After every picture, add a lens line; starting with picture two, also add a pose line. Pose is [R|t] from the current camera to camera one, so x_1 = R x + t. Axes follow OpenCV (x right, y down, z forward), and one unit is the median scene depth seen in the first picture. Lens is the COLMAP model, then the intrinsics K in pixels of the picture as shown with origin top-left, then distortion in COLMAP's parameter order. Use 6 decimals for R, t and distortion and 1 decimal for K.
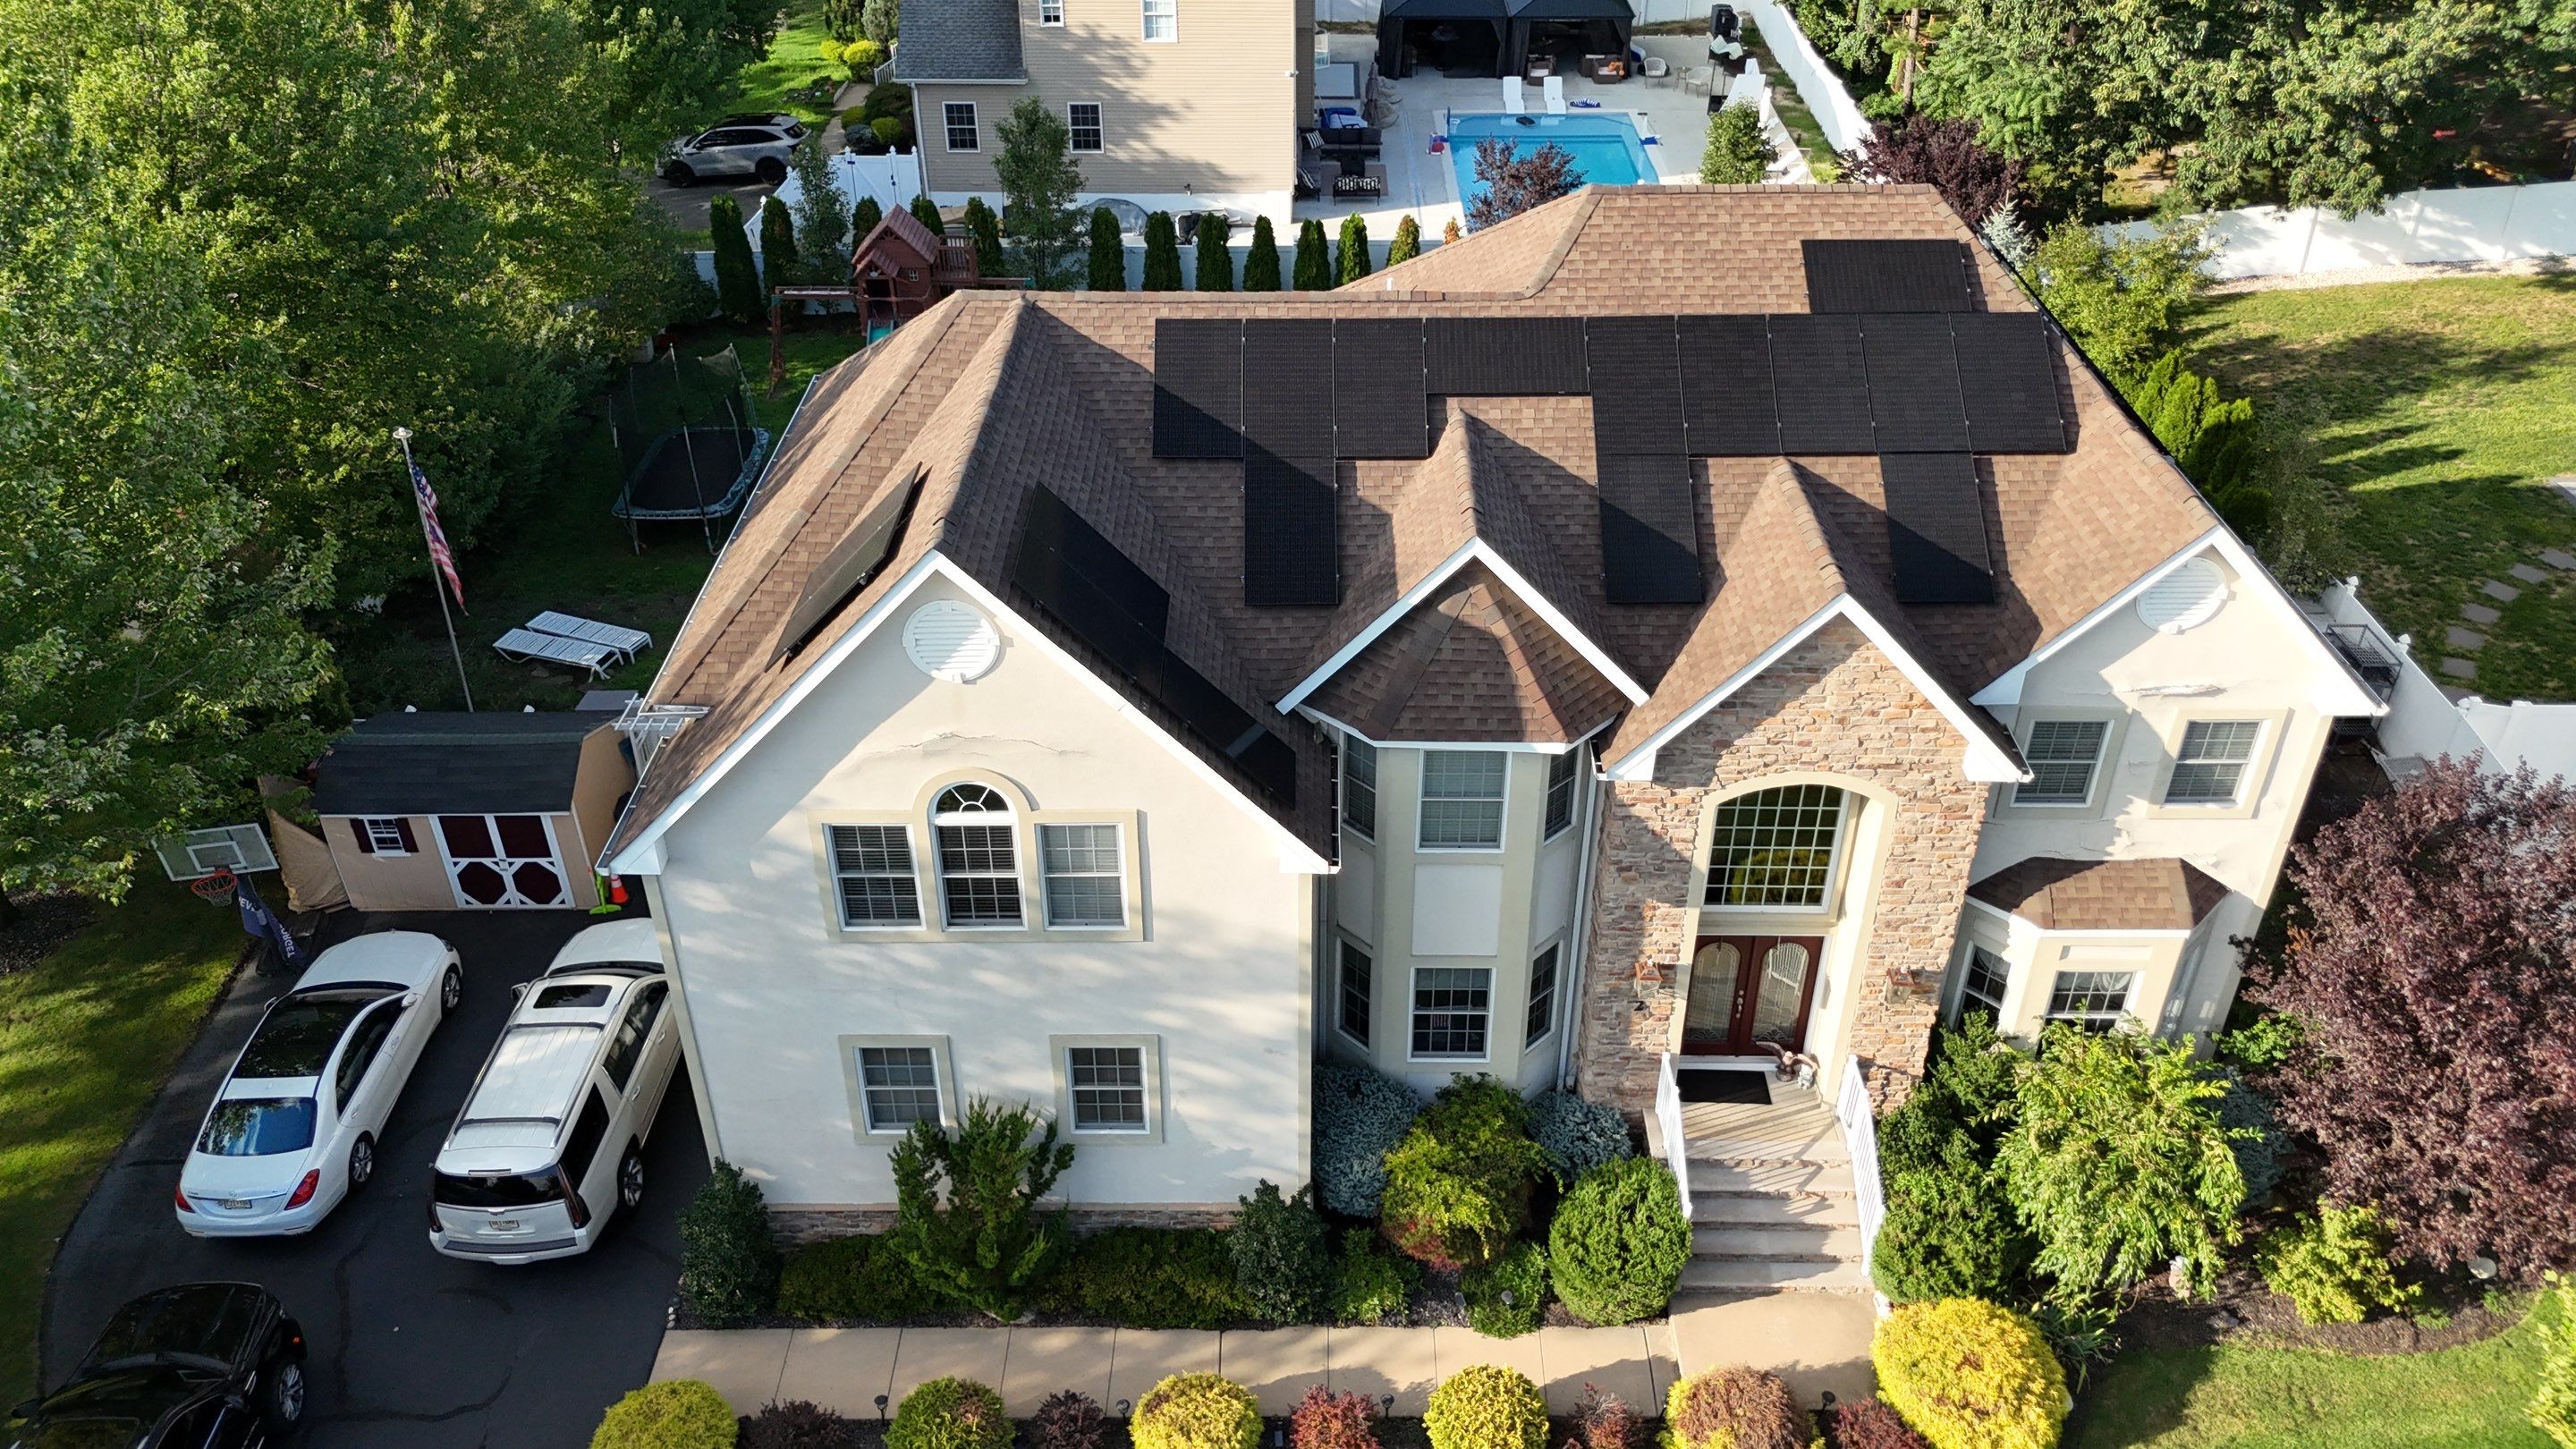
lens RADIAL K [[1918.0, 0, 1281.6], [0, 1918.0, 723.7], [0, 0, 1]] dist [0.065955, -0.062211]
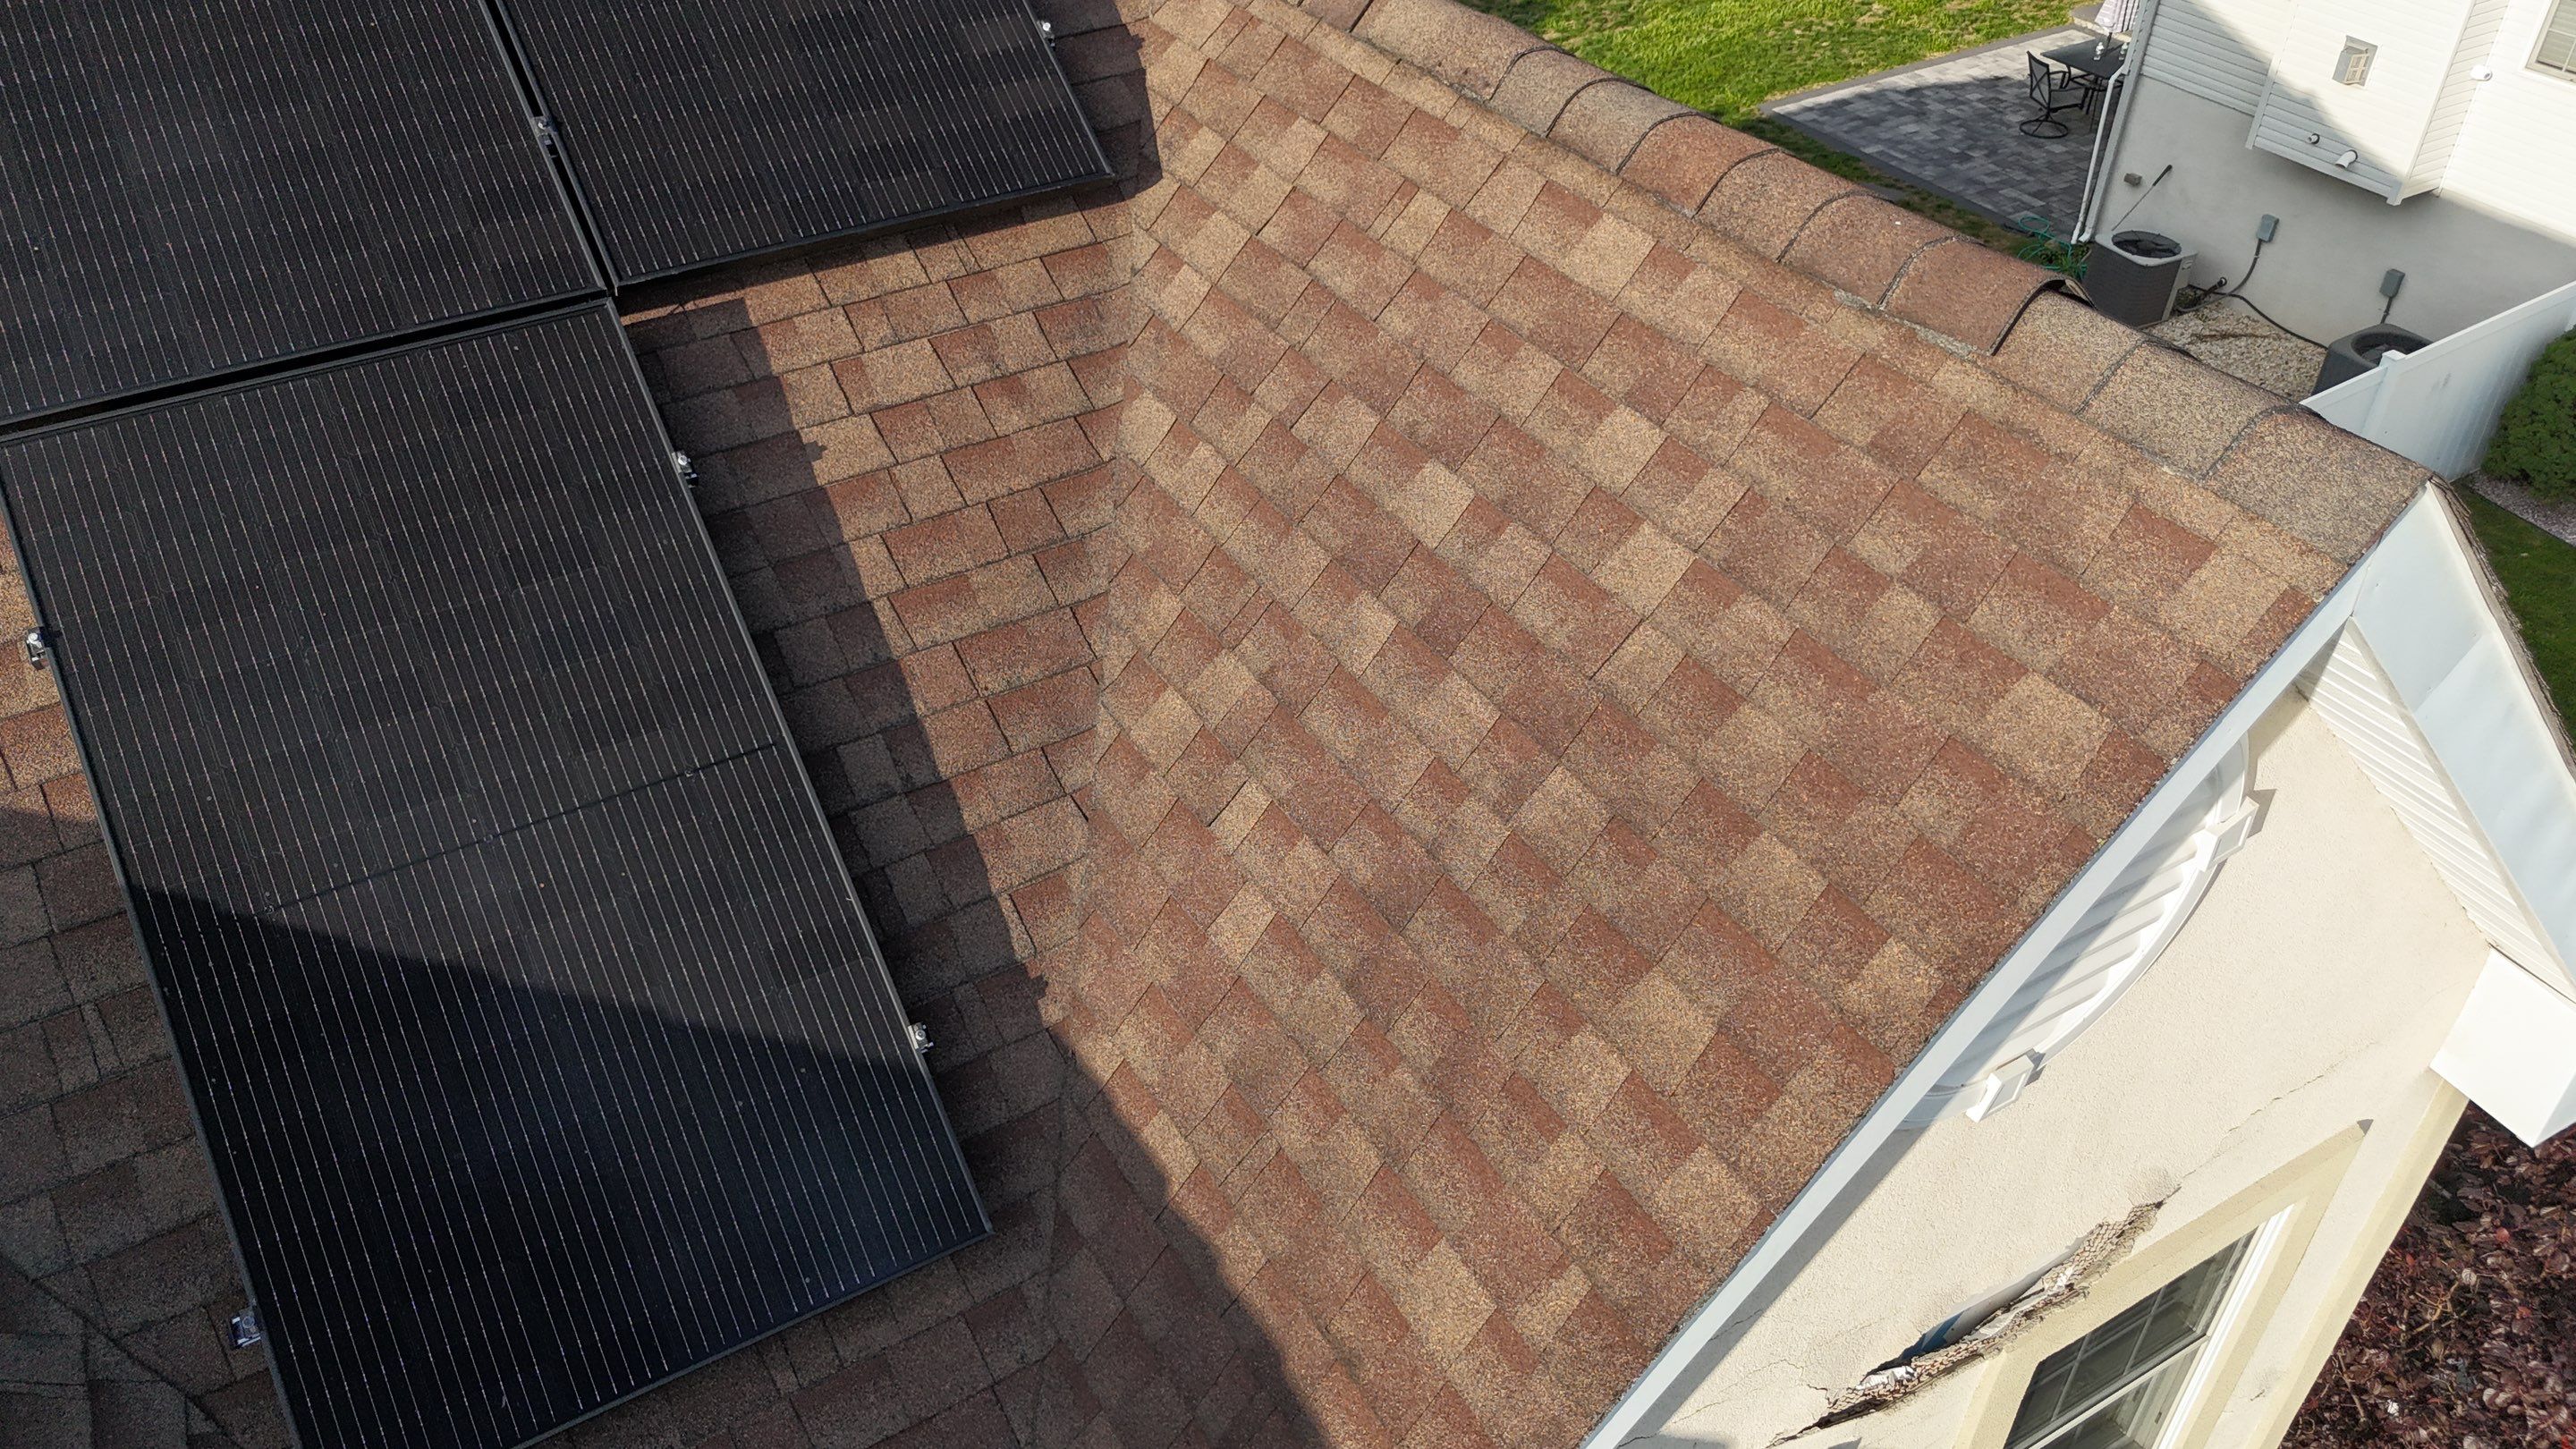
lens RADIAL K [[1918.0, 0, 1319.1], [0, 1918.0, 687.8], [0, 0, 1]] dist [0.065955, -0.062211]
pose [[0.858857, -0.308612, 0.408807, 0.329566], [0.280139, 0.951182, 0.129516, -0.112103], [-0.428820, 0.003287, 0.903384, 0.820006]]
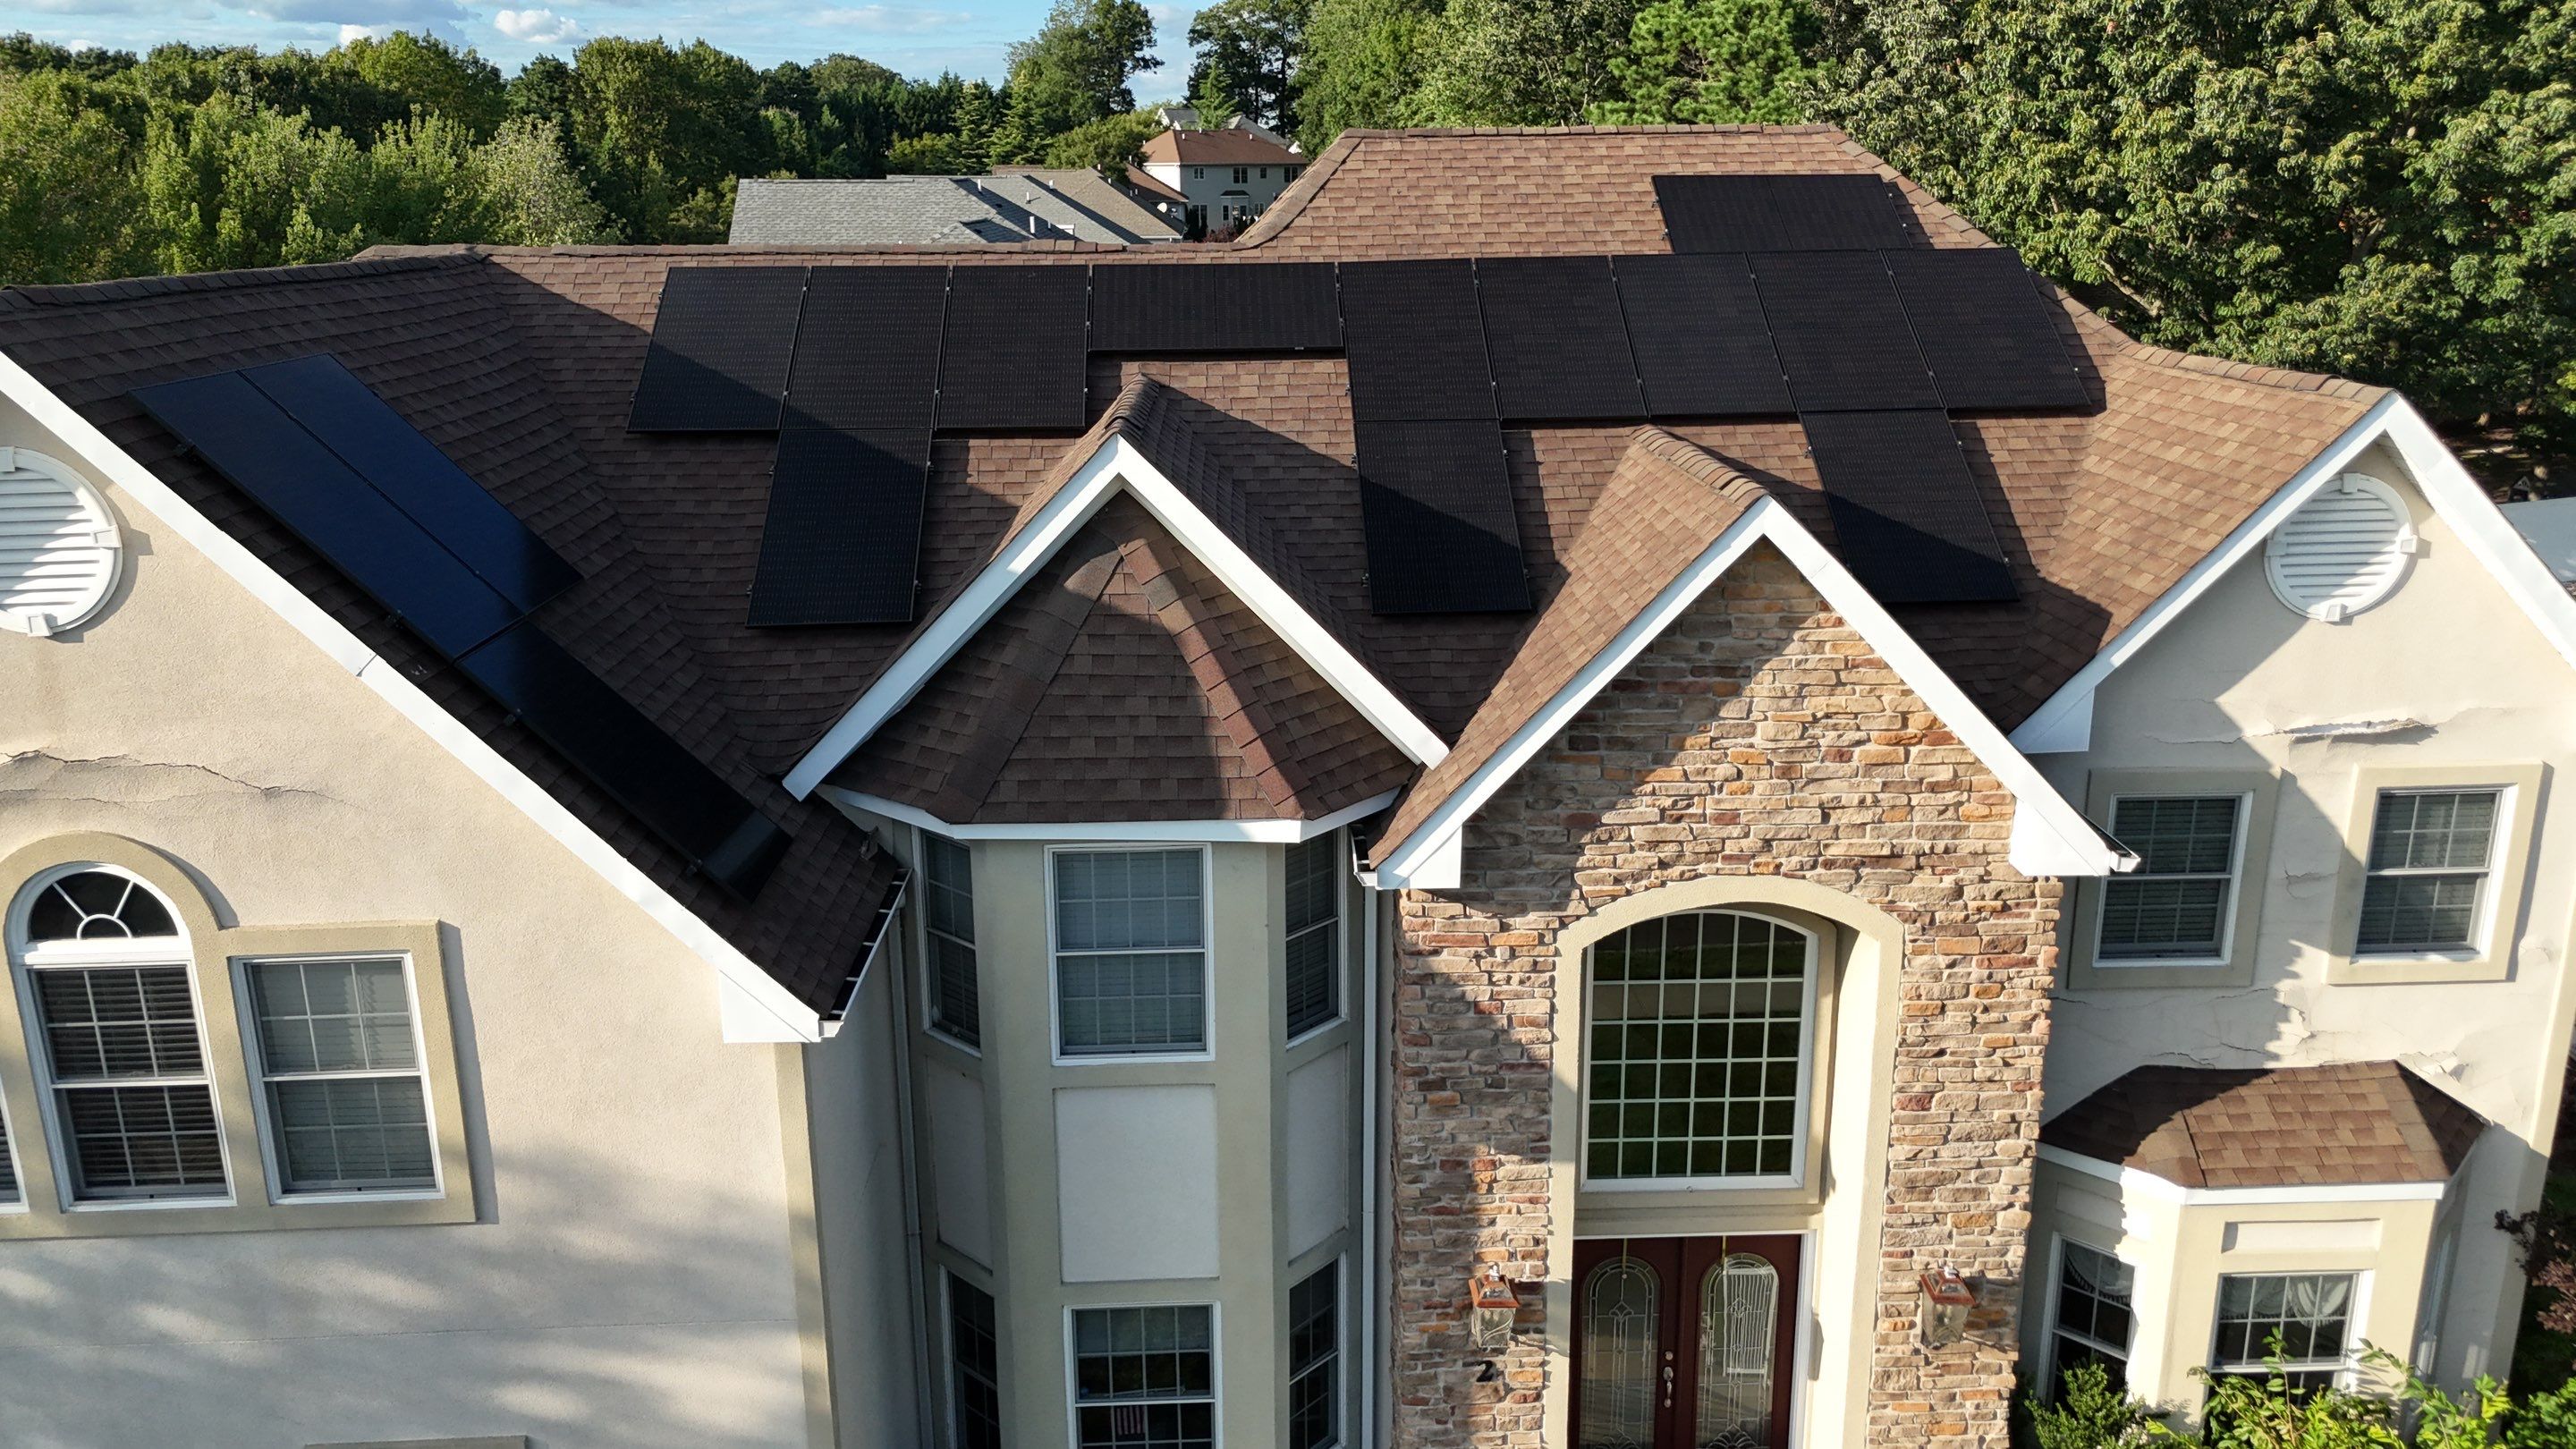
lens RADIAL K [[1918.0, 0, 1287.5], [0, 1918.0, 712.2], [0, 0, 1]] dist [0.065955, -0.062211]
pose [[0.998860, -0.018804, 0.043869, 0.112766], [0.031254, 0.952346, -0.303416, 0.137680], [-0.036073, 0.304441, 0.951848, 0.435303]]
